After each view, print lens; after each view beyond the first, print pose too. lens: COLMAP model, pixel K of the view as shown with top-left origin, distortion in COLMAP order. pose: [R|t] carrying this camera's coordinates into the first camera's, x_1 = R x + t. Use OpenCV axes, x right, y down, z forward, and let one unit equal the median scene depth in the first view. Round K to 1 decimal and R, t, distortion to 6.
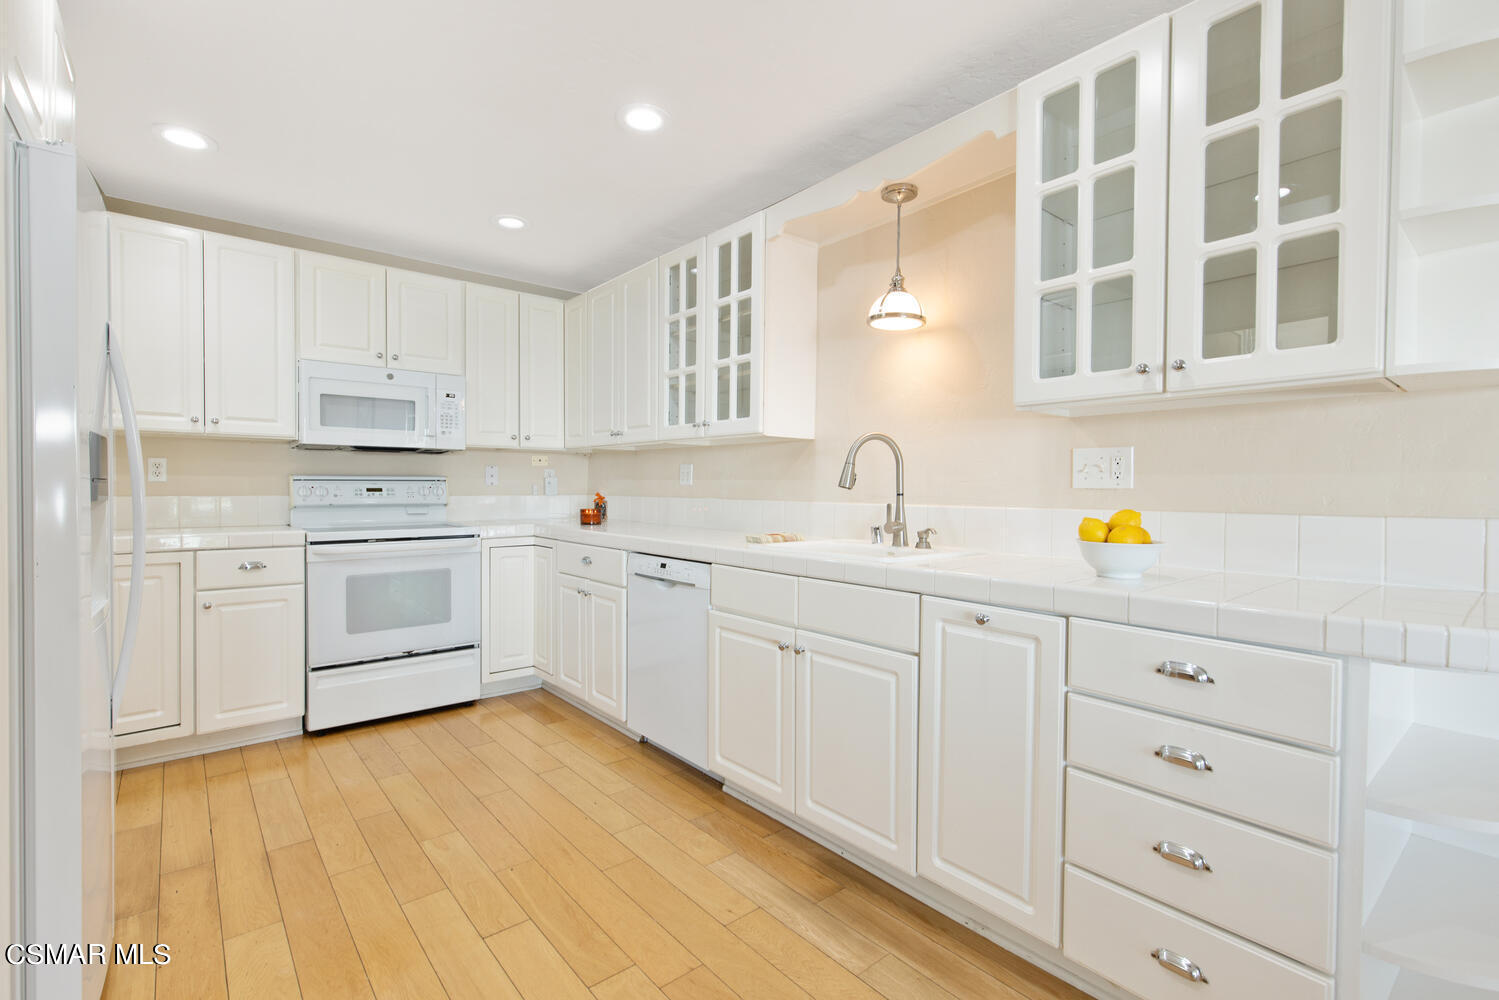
lens RADIAL K [[686.9, 0, 748.1], [0, 686.9, 495.6], [0, 0, 1]] dist [0.006217, 0.000375]
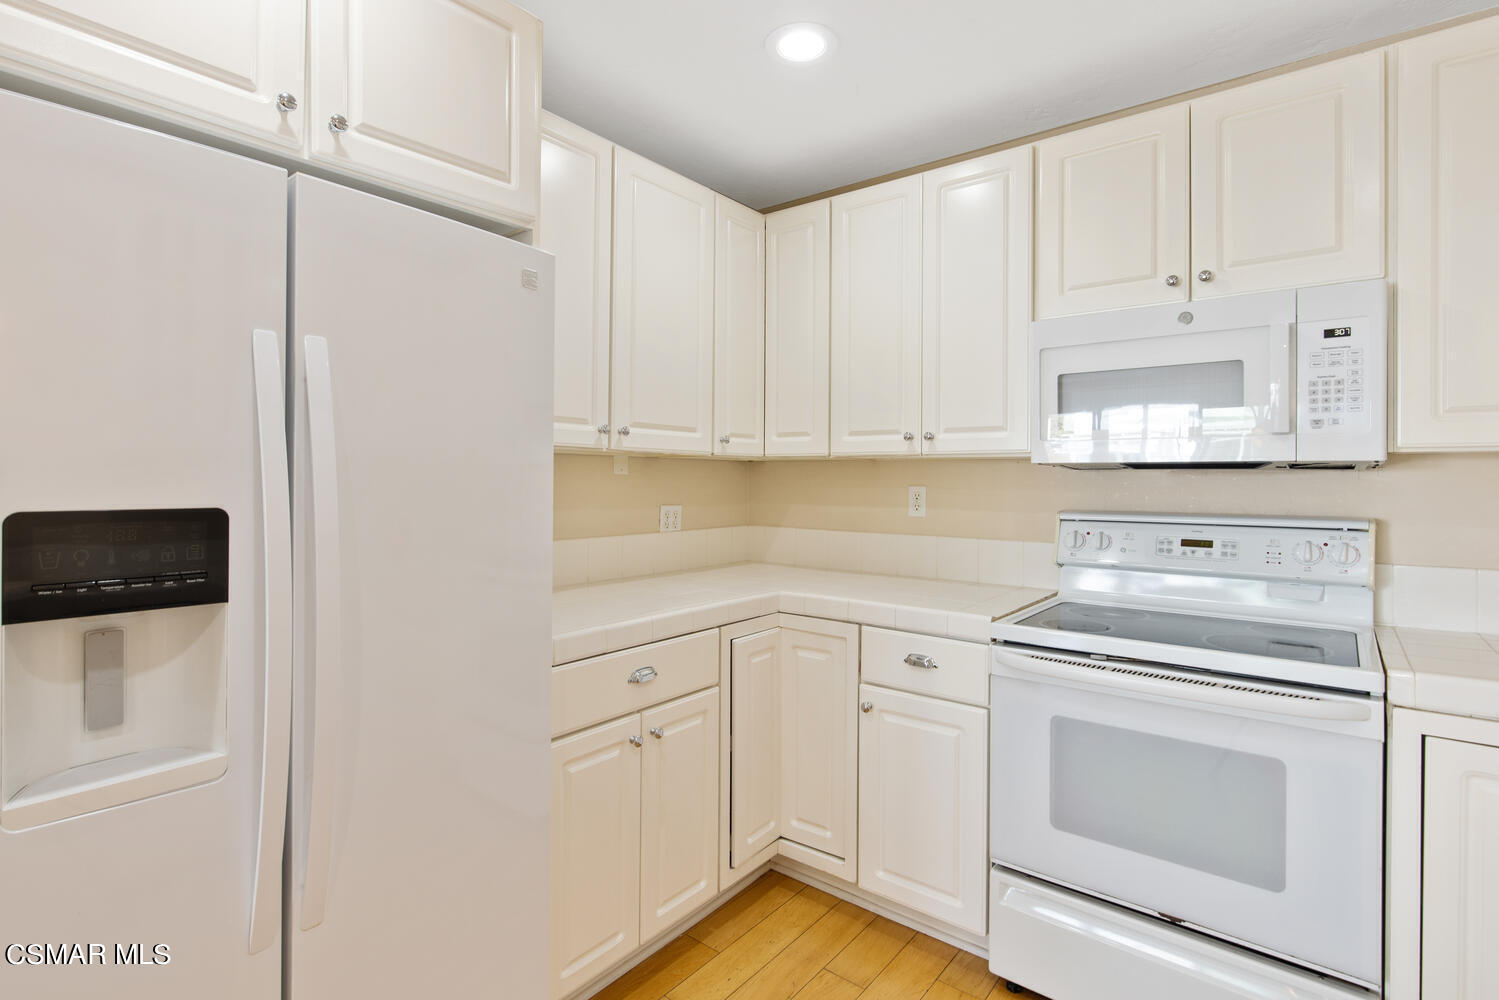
lens RADIAL K [[743.0, 0, 733.2], [0, 743.0, 477.7], [0, 0, 1]] dist [-0.001797, 0.000229]
pose [[0.181799, -0.004614, -0.983325, -0.060866], [-0.018832, 0.999789, -0.008173, -0.049348], [0.983155, 0.020004, 0.181674, 0.587432]]
